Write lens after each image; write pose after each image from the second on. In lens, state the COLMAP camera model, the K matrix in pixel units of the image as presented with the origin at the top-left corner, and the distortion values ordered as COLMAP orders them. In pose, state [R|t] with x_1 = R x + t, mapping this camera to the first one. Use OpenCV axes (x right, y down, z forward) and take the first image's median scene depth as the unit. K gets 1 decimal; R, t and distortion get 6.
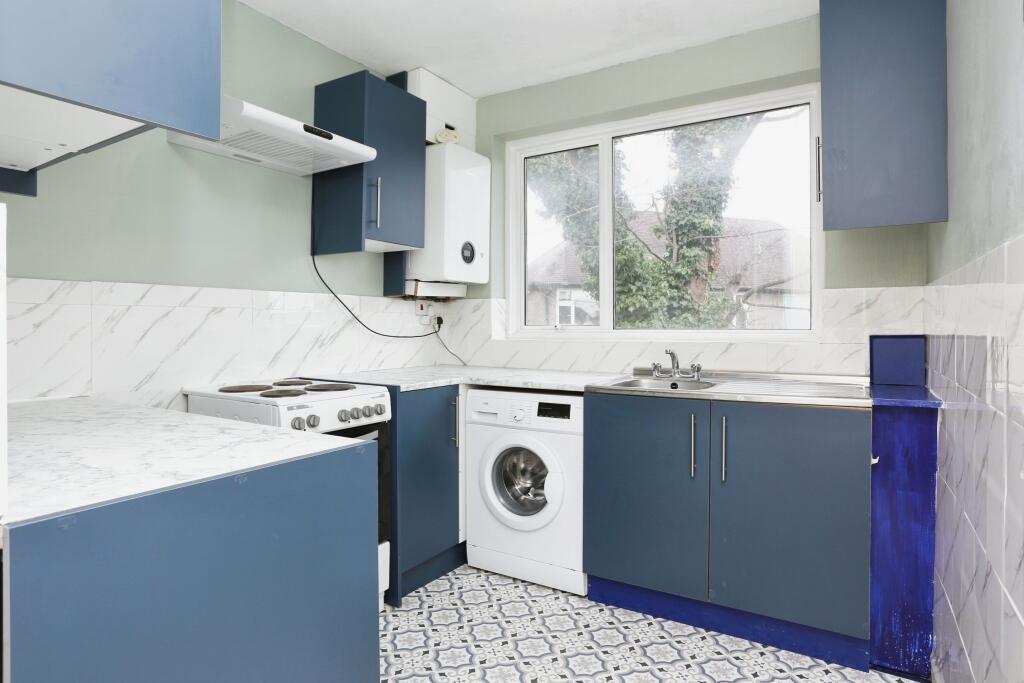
lens RADIAL K [[597.8, 0, 514.3], [0, 597.8, 322.8], [0, 0, 1]] dist [-0.003988, 0.054446]
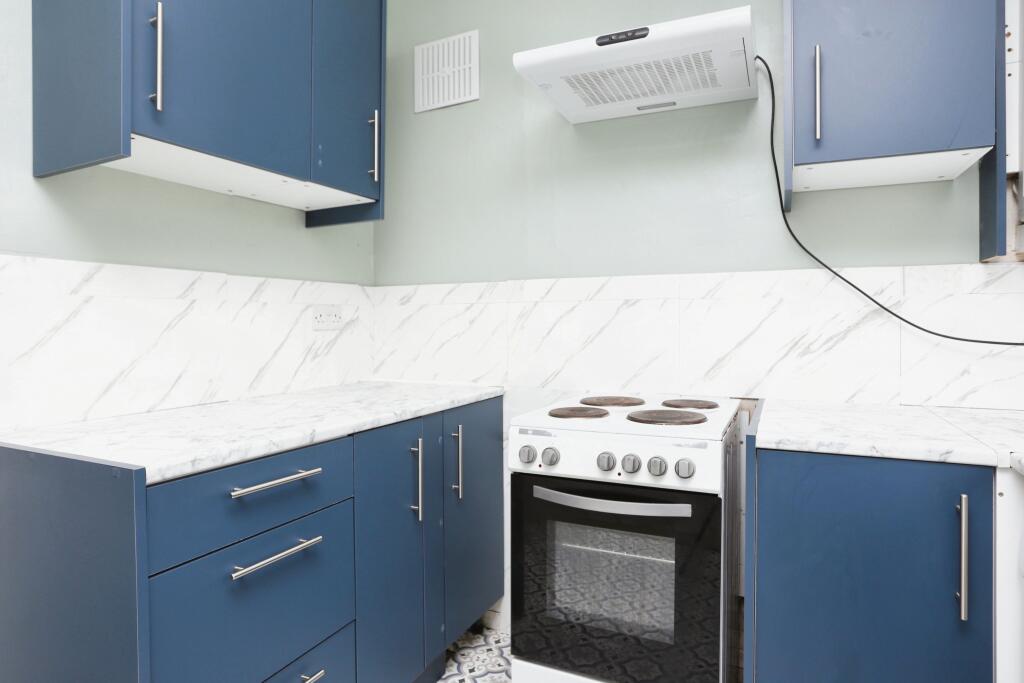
lens RADIAL K [[597.8, 0, 514.3], [0, 597.8, 322.8], [0, 0, 1]] dist [-0.003988, 0.054446]
pose [[0.140995, 0.001090, -0.990010, 0.315218], [0.008301, 0.999963, 0.002283, 0.003598], [0.989975, -0.008540, 0.140981, 0.756912]]
